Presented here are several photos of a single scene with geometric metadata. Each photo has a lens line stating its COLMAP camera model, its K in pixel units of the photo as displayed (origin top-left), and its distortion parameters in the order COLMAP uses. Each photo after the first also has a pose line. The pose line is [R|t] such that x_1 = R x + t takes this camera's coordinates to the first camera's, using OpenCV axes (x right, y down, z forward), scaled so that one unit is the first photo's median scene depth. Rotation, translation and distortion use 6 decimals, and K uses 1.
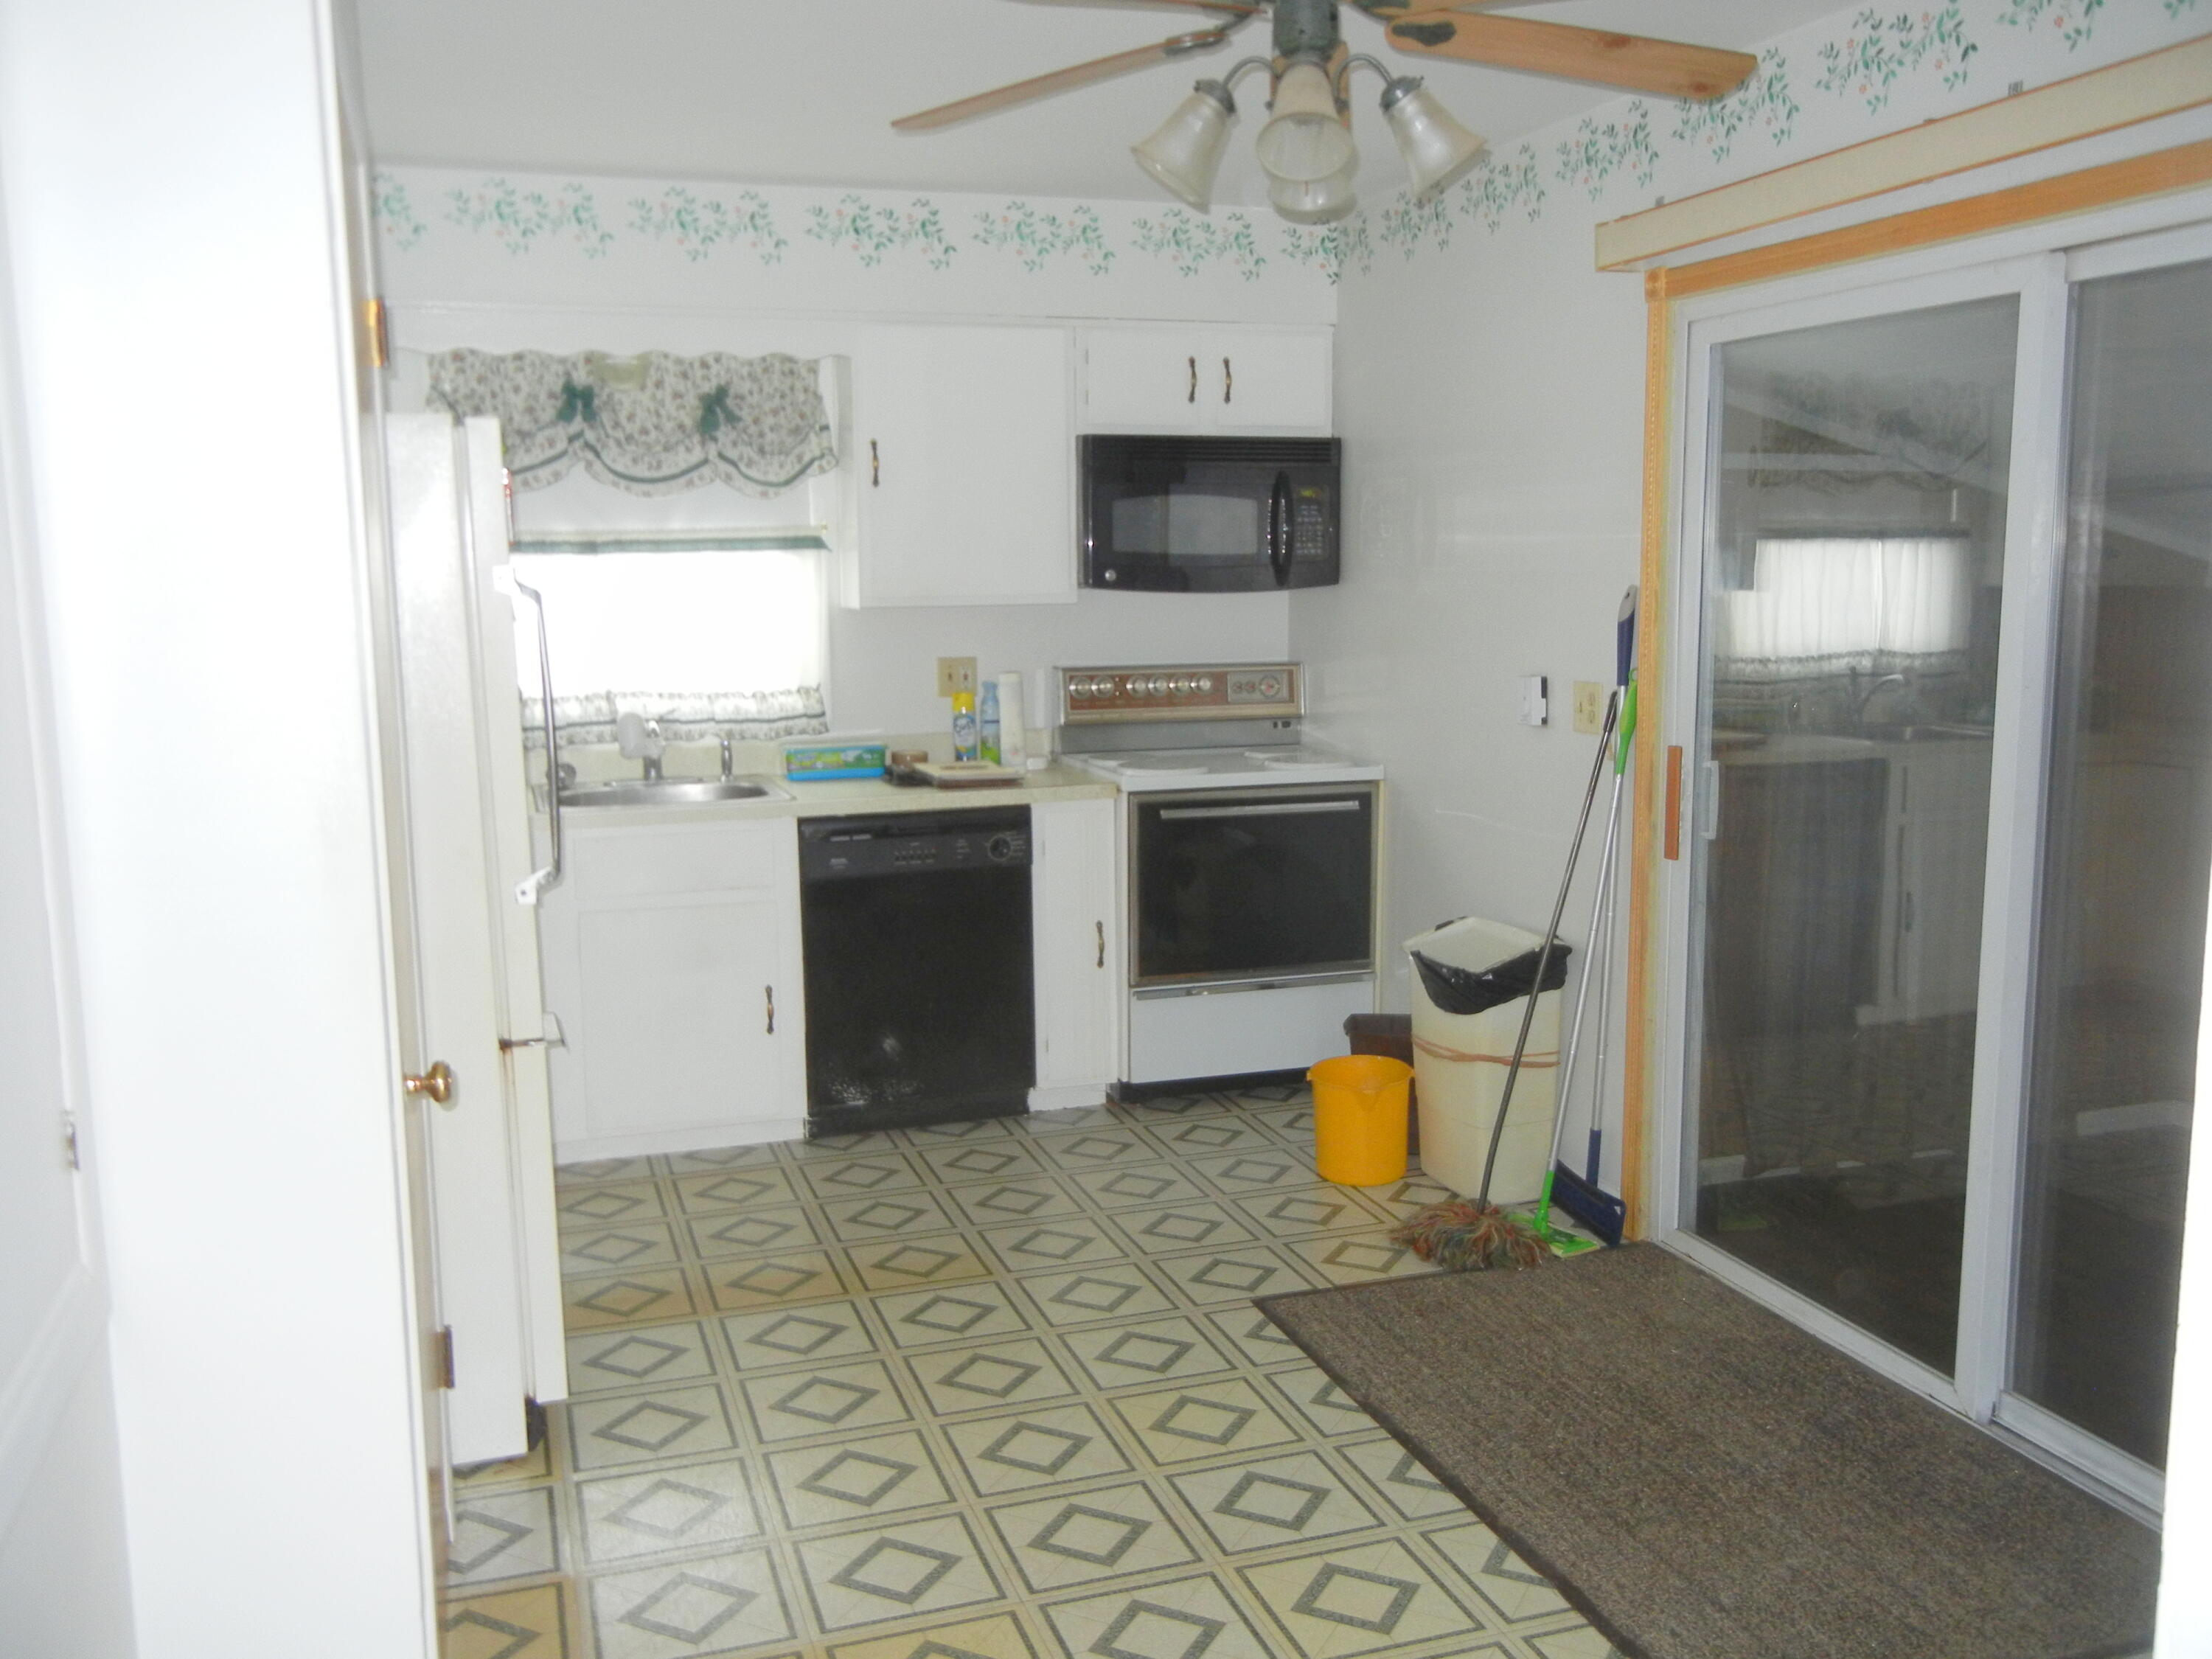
lens RADIAL K [[1896.0, 0, 1106.0], [0, 1896.0, 829.5], [0, 0, 1]] dist [0.005530, -0.006732]
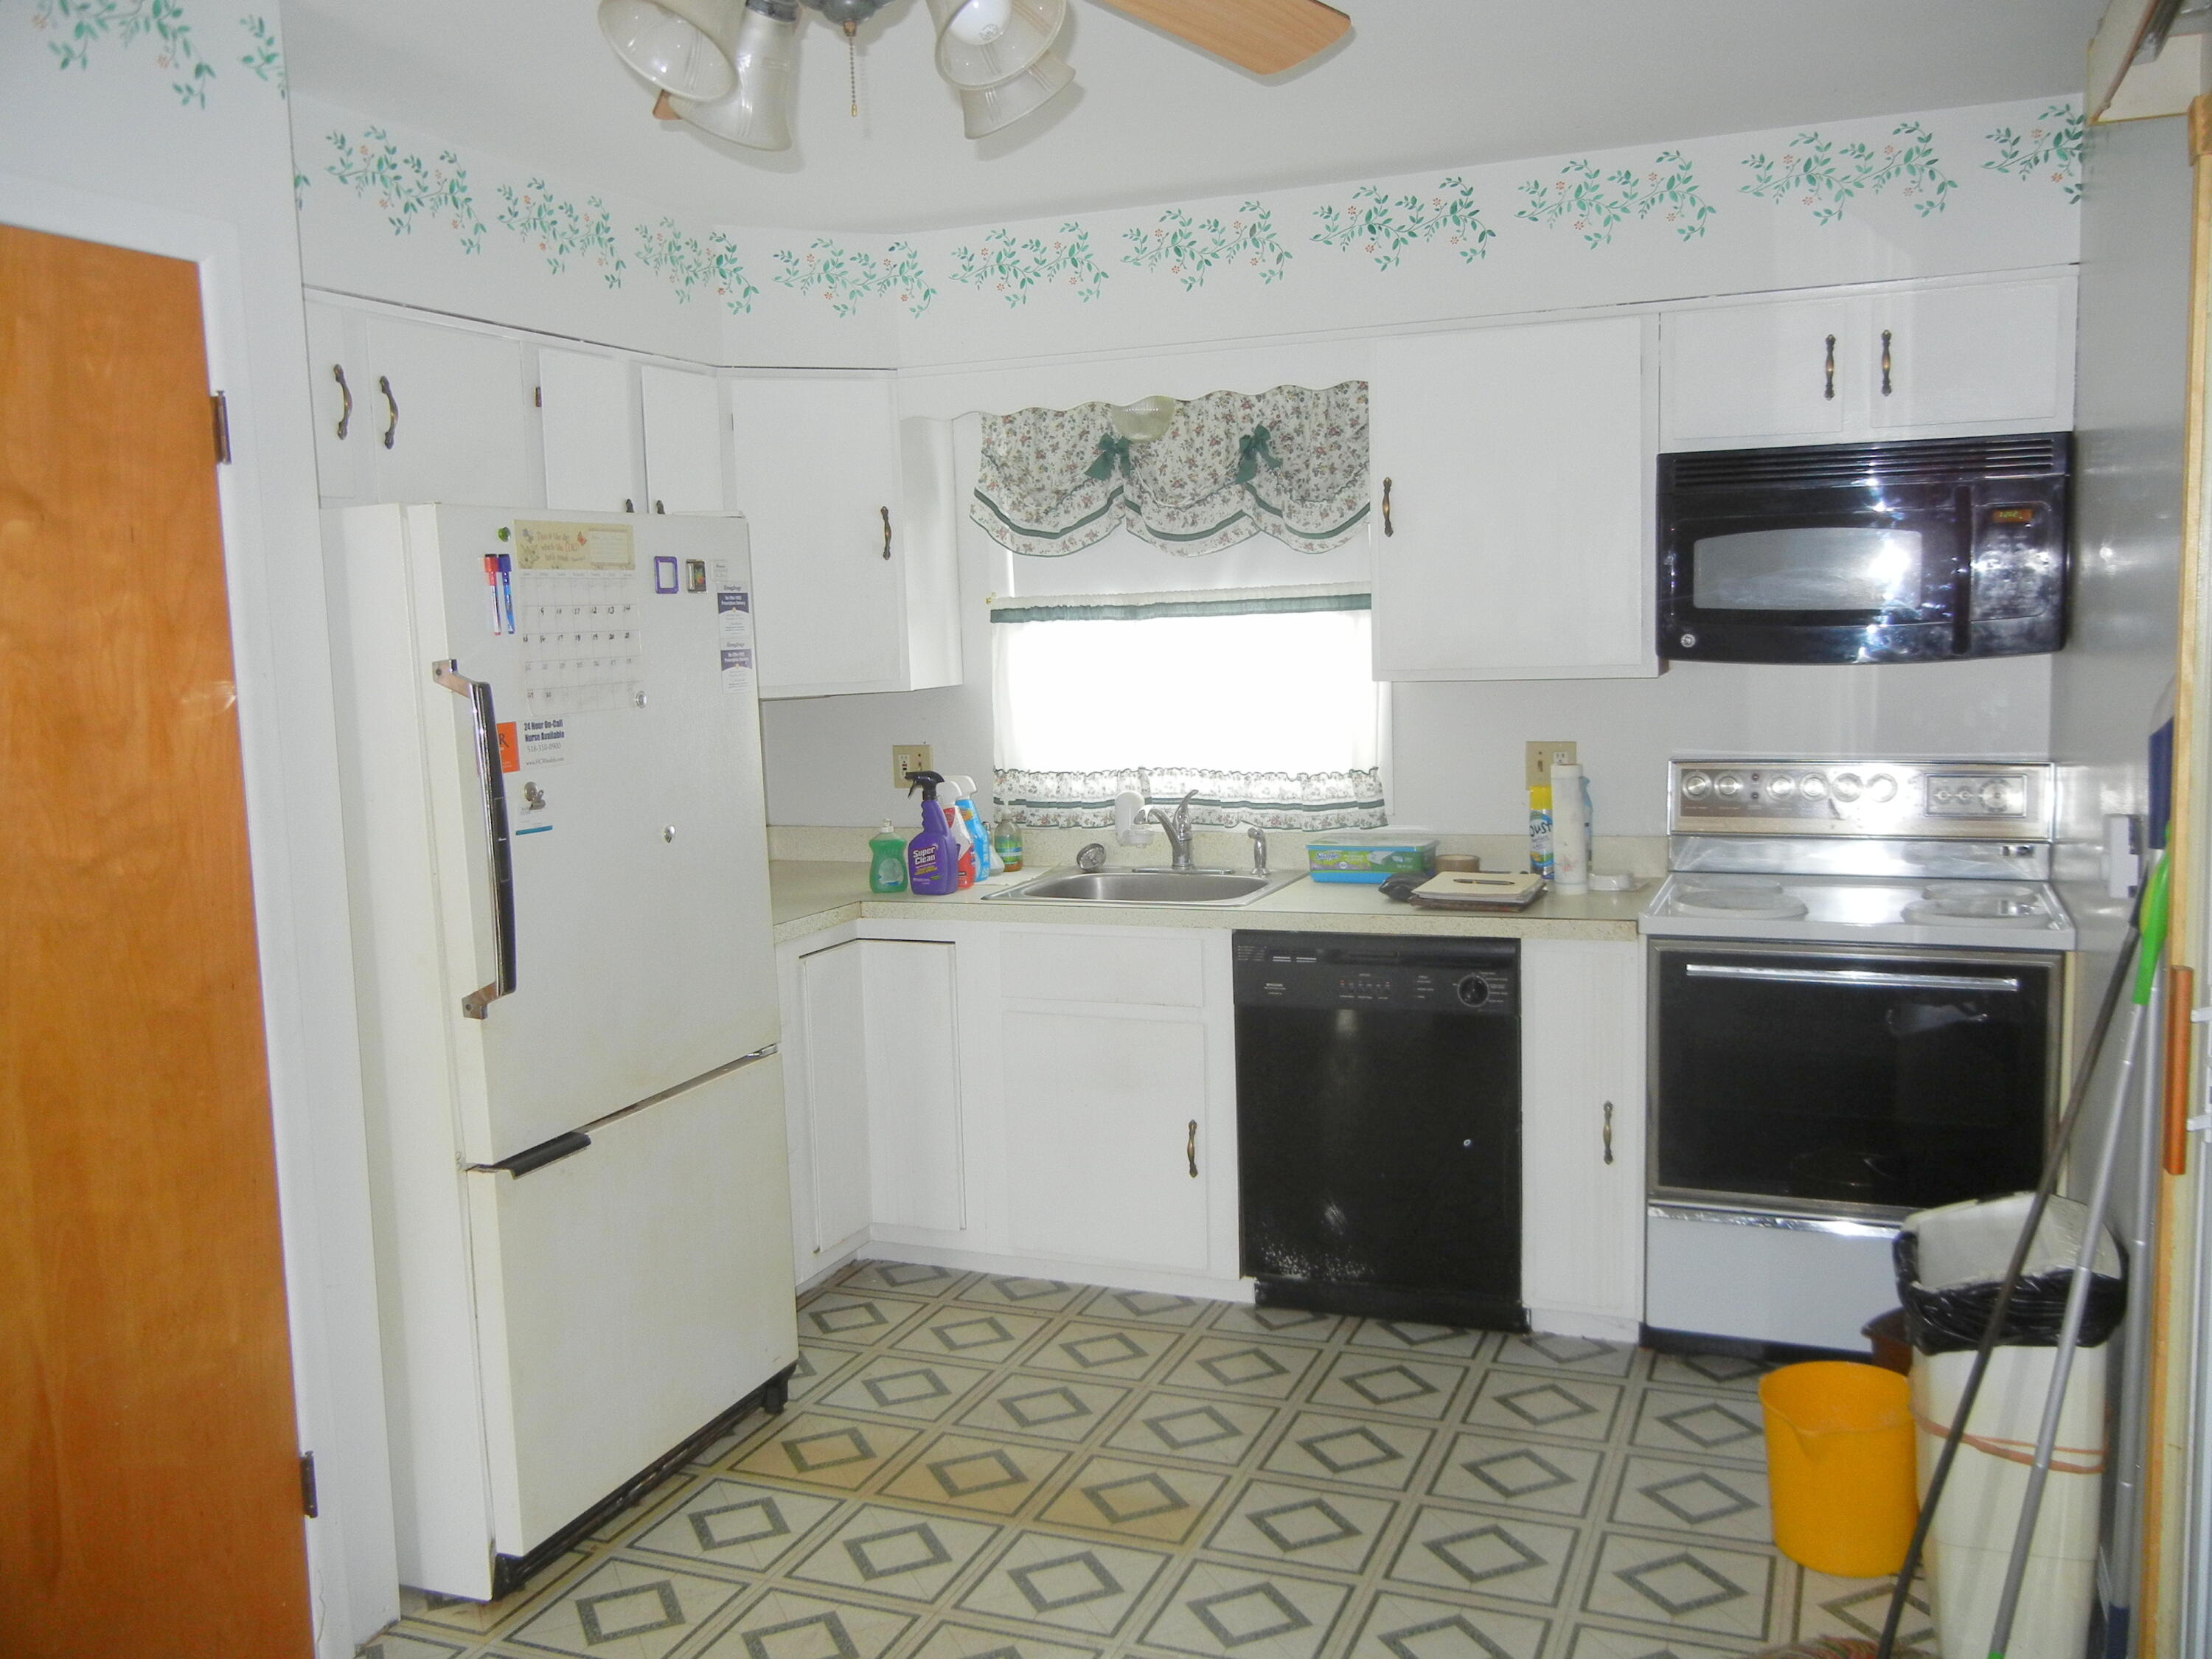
lens RADIAL K [[1896.0, 0, 1106.0], [0, 1896.0, 829.5], [0, 0, 1]] dist [0.005530, -0.006732]
pose [[0.762392, 0.062196, -0.644120, 0.319903], [-0.072148, 0.997334, 0.010906, -0.052848], [0.643081, 0.038158, 0.764847, 0.292632]]
